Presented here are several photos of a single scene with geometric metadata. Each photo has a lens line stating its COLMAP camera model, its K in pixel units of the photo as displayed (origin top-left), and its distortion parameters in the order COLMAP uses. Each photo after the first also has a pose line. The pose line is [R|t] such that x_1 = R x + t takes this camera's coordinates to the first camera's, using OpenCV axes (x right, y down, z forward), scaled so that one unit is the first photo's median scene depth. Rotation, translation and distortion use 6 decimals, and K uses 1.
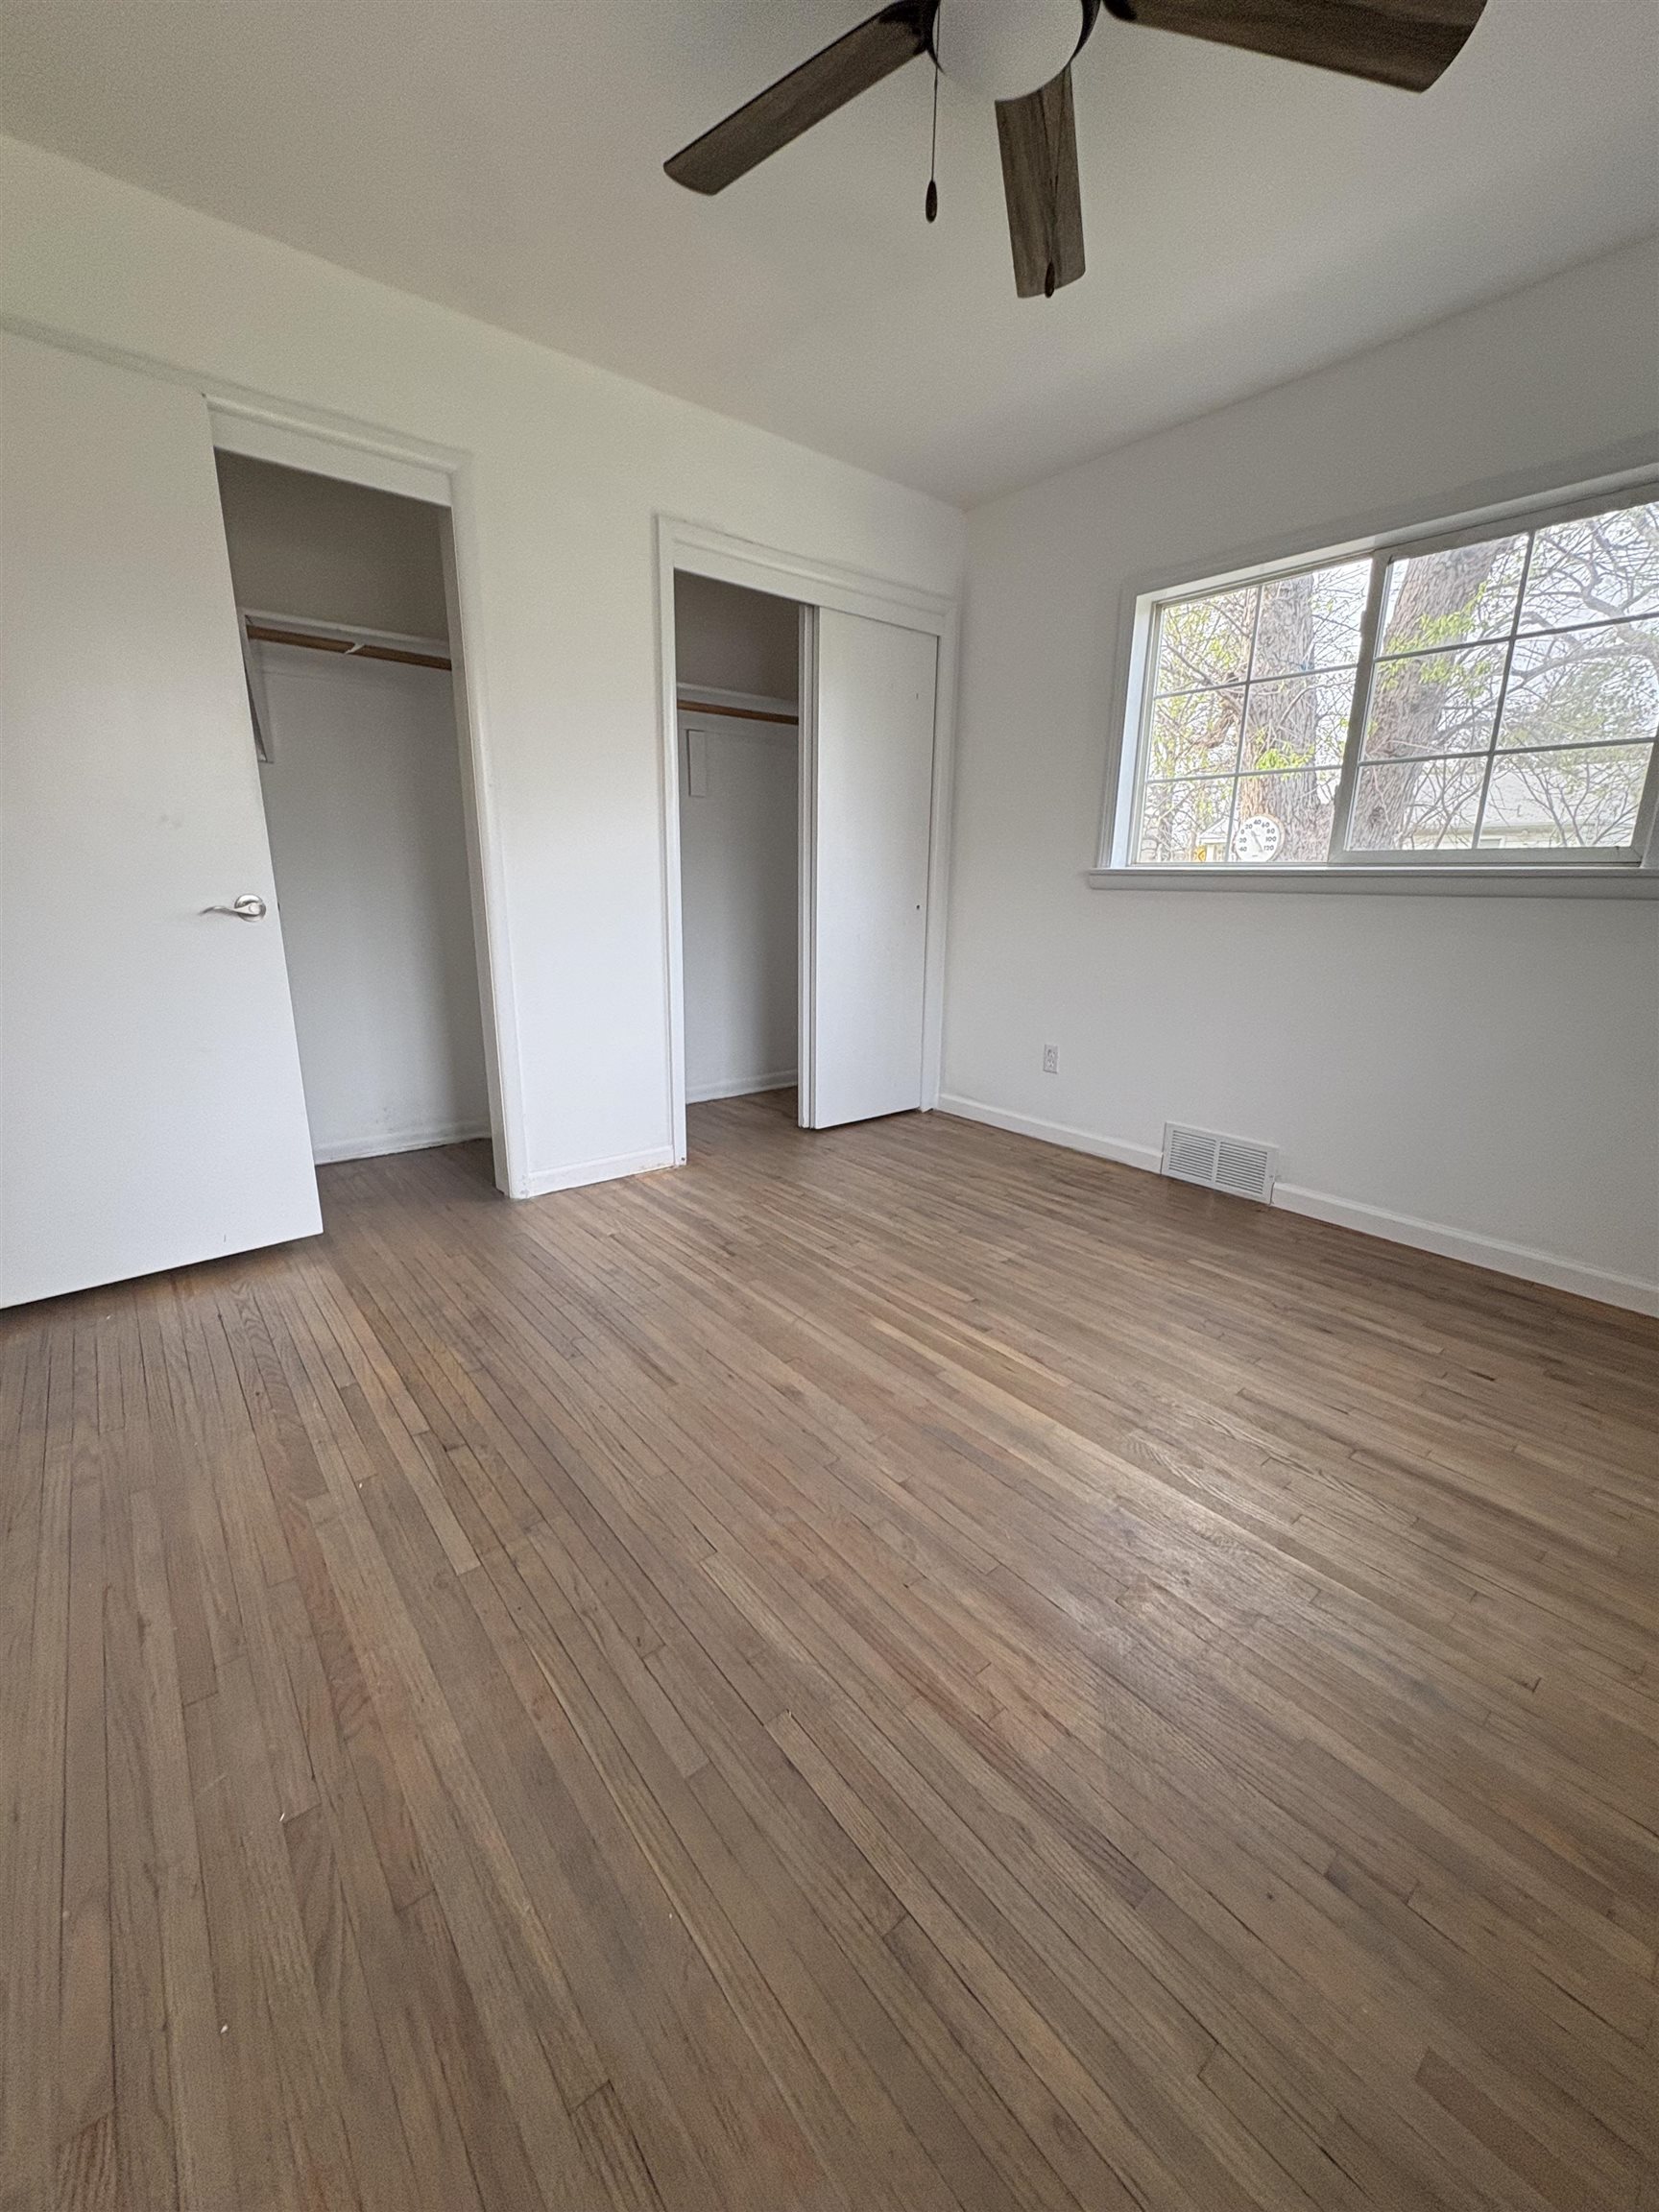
lens RADIAL K [[882.4, 0, 832.8], [0, 882.4, 1104.4], [0, 0, 1]] dist [0.000752, 0.000201]
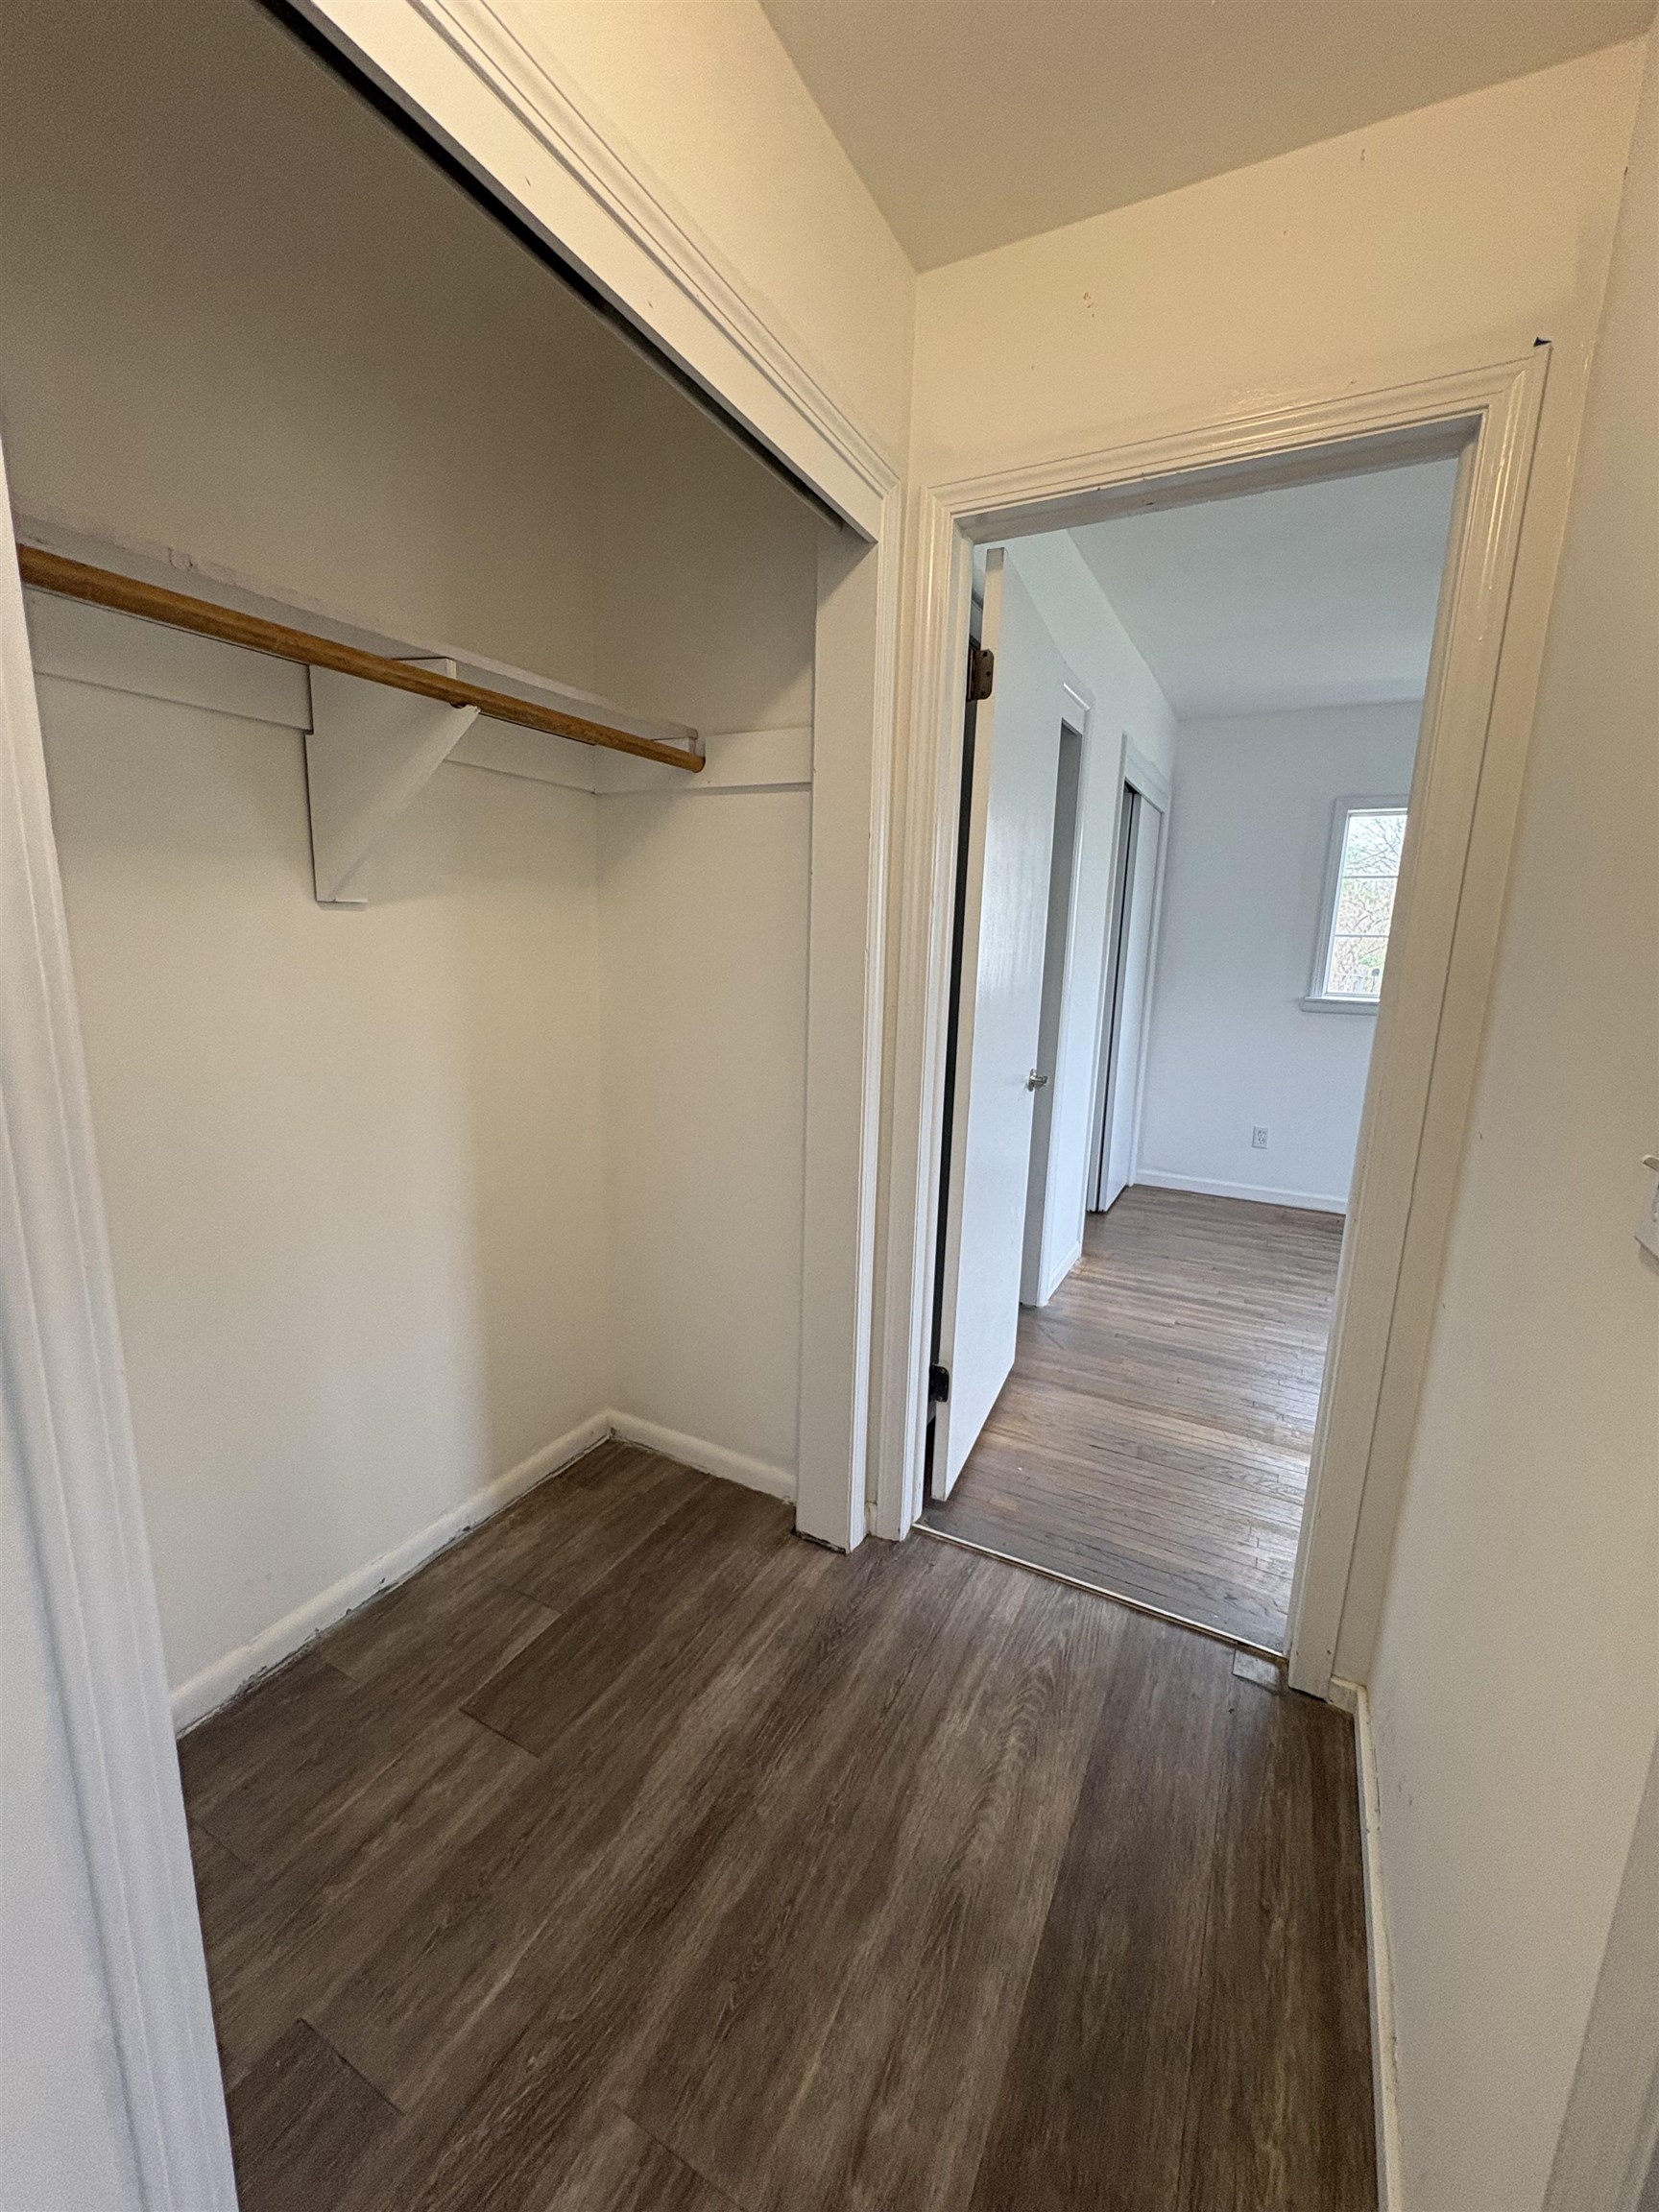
lens RADIAL K [[882.4, 0, 832.8], [0, 882.4, 1104.4], [0, 0, 1]] dist [0.000752, 0.000201]
pose [[0.923258, -0.064420, 0.378741, -1.208920], [0.084434, 0.995762, -0.036454, -0.156024], [-0.374788, 0.065635, 0.924784, 0.043758]]
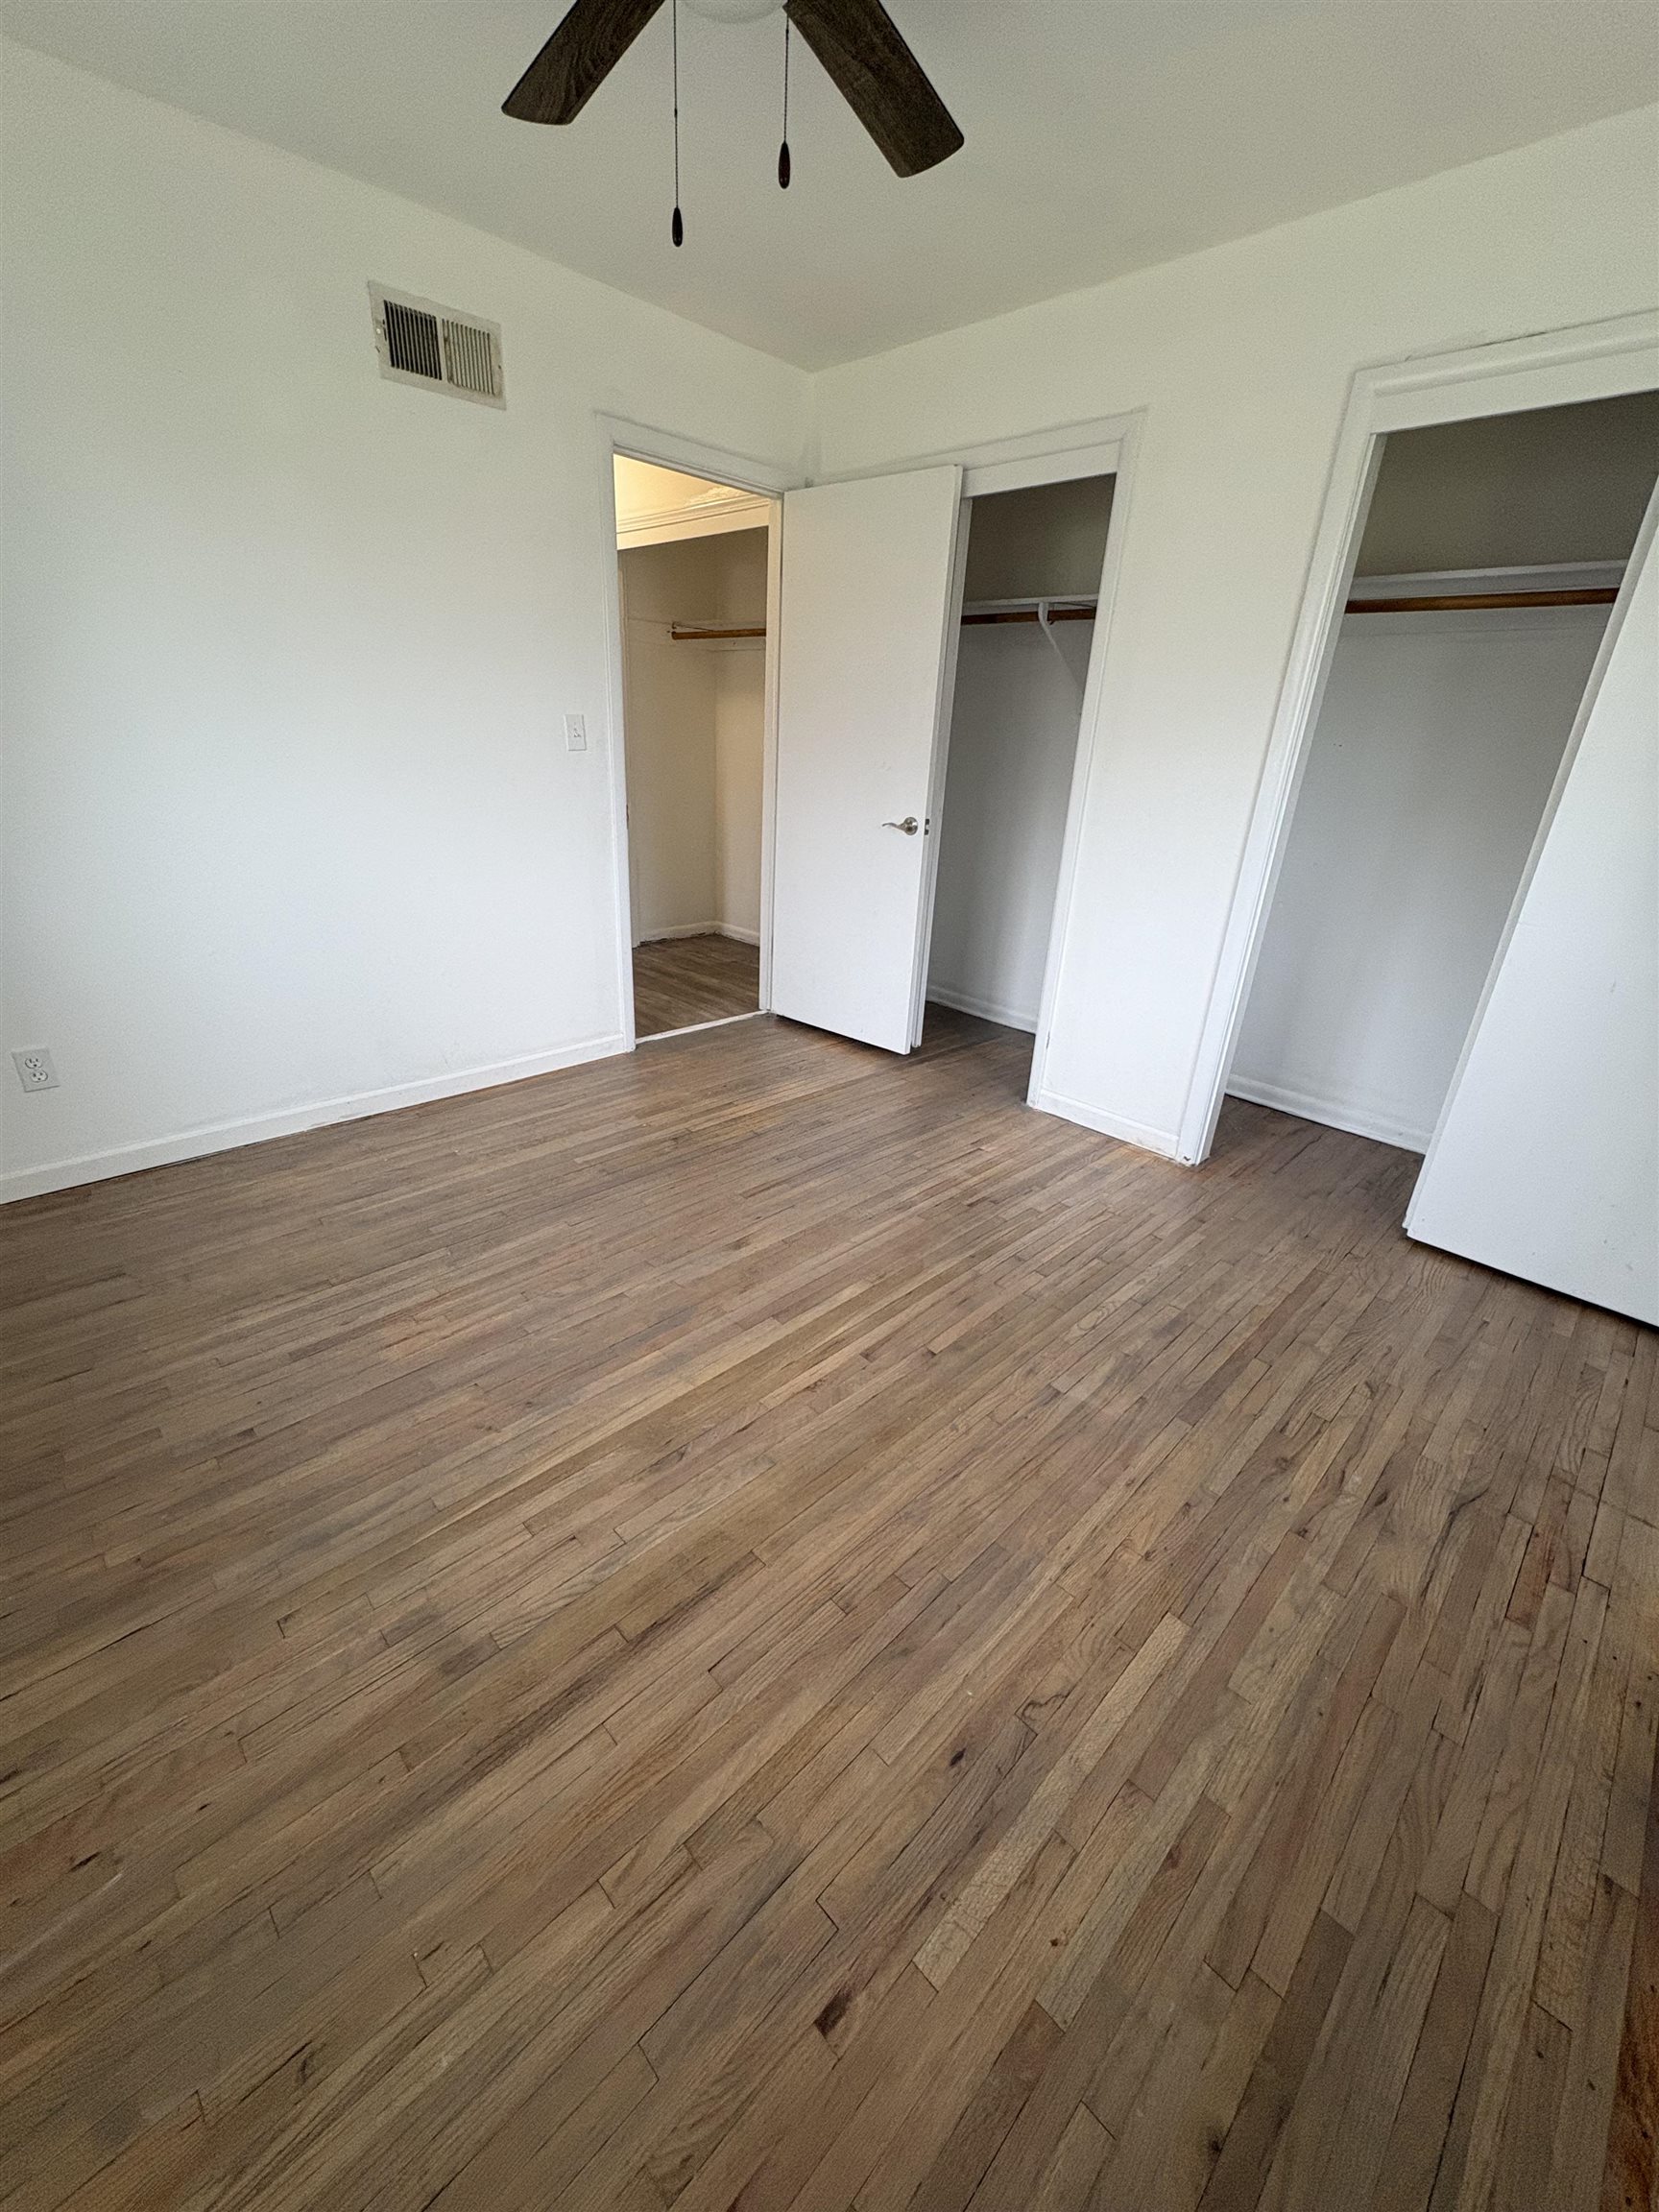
lens RADIAL K [[882.4, 0, 832.8], [0, 882.4, 1104.4], [0, 0, 1]] dist [0.000752, 0.000201]
pose [[0.093202, 0.379058, -0.920667, 0.799863], [-0.298643, 0.892758, 0.337335, -0.242502], [0.949803, 0.243510, 0.196410, 0.631592]]
